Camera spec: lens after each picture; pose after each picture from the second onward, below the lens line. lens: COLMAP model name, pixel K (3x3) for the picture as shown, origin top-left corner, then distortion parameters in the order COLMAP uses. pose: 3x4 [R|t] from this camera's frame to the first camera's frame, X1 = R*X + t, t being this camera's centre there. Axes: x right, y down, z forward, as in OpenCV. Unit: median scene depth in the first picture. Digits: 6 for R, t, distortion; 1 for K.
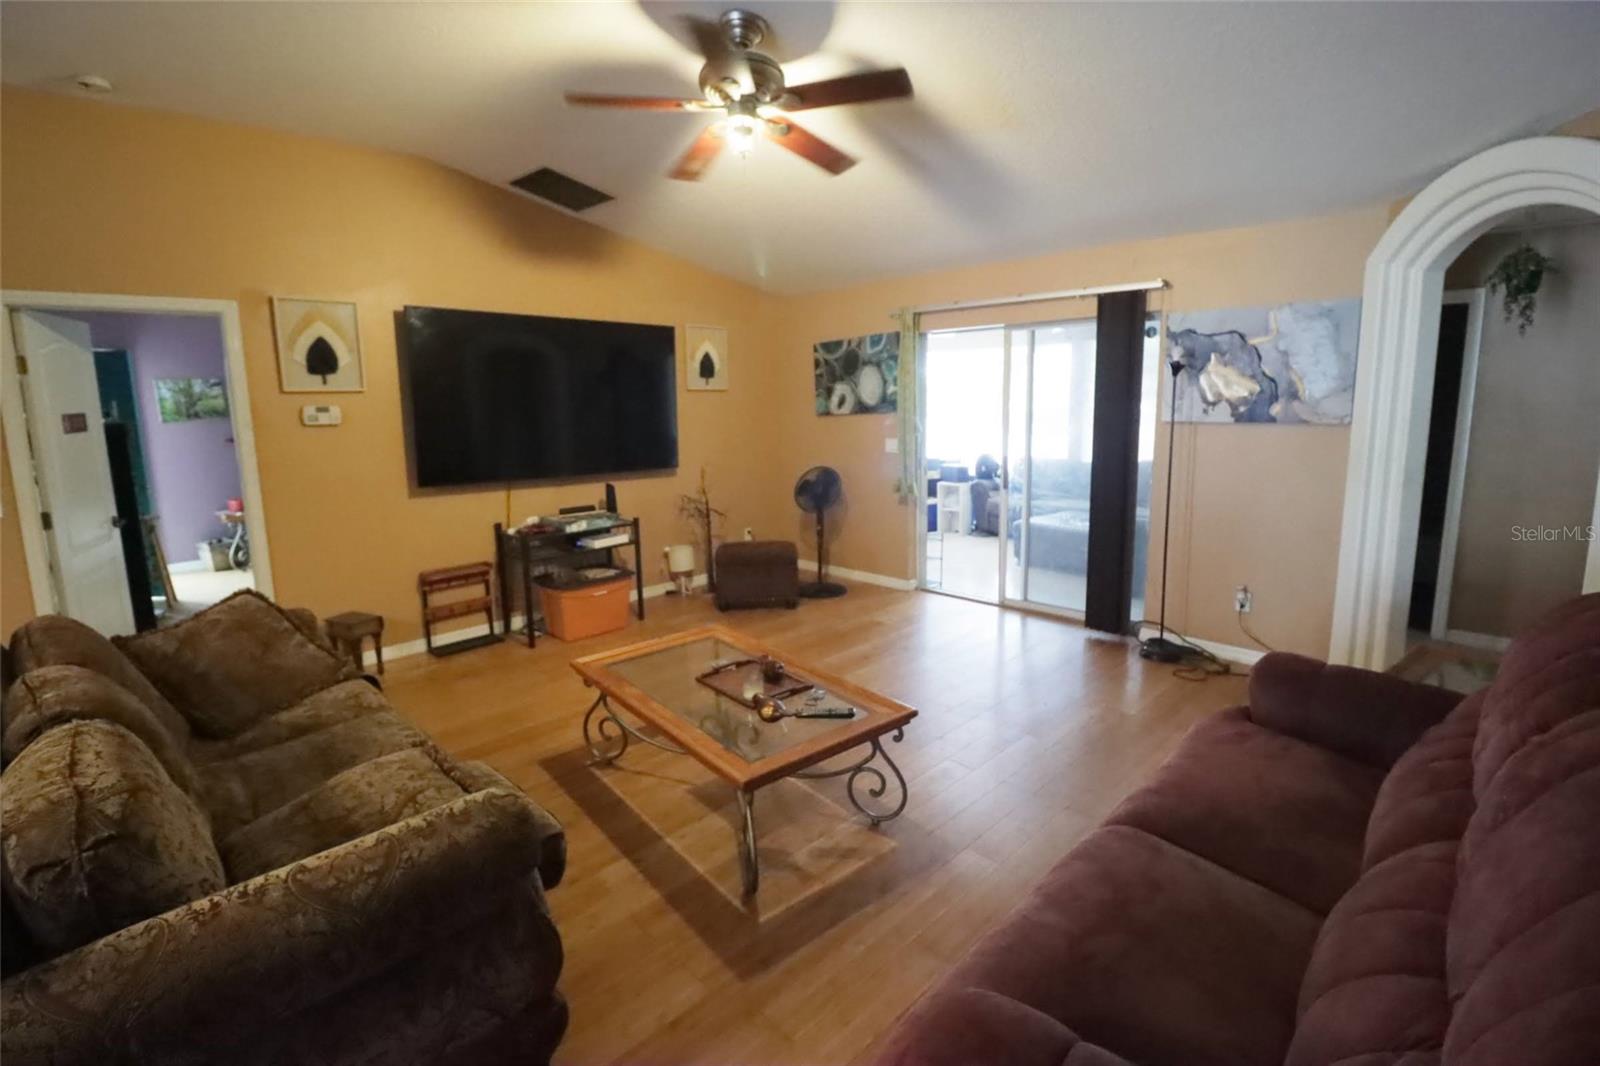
lens RADIAL K [[701.8, 0, 792.4], [0, 701.8, 490.6], [0, 0, 1]] dist [-0.000733, -0.000132]
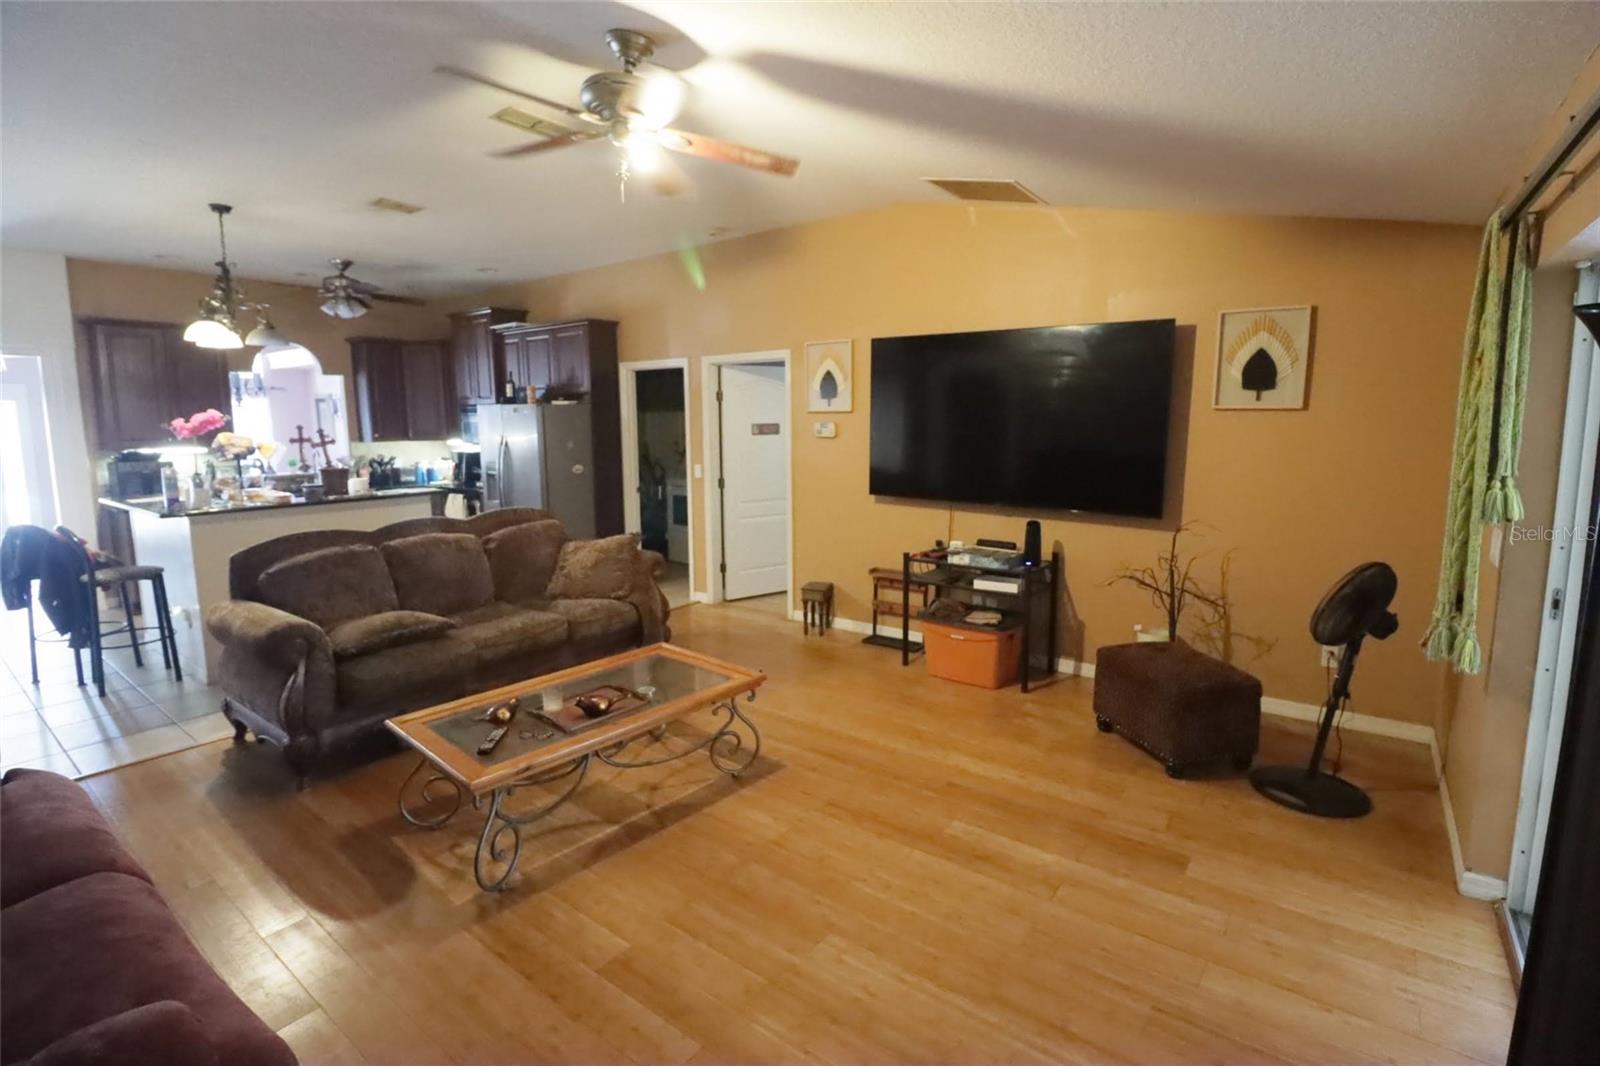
lens RADIAL K [[701.8, 0, 792.4], [0, 701.8, 490.6], [0, 0, 1]] dist [-0.000733, -0.000132]
pose [[0.180174, 0.115060, -0.976882, 0.520512], [-0.135086, 0.986619, 0.091292, -0.088162], [0.974315, 0.115514, 0.193306, 0.580638]]
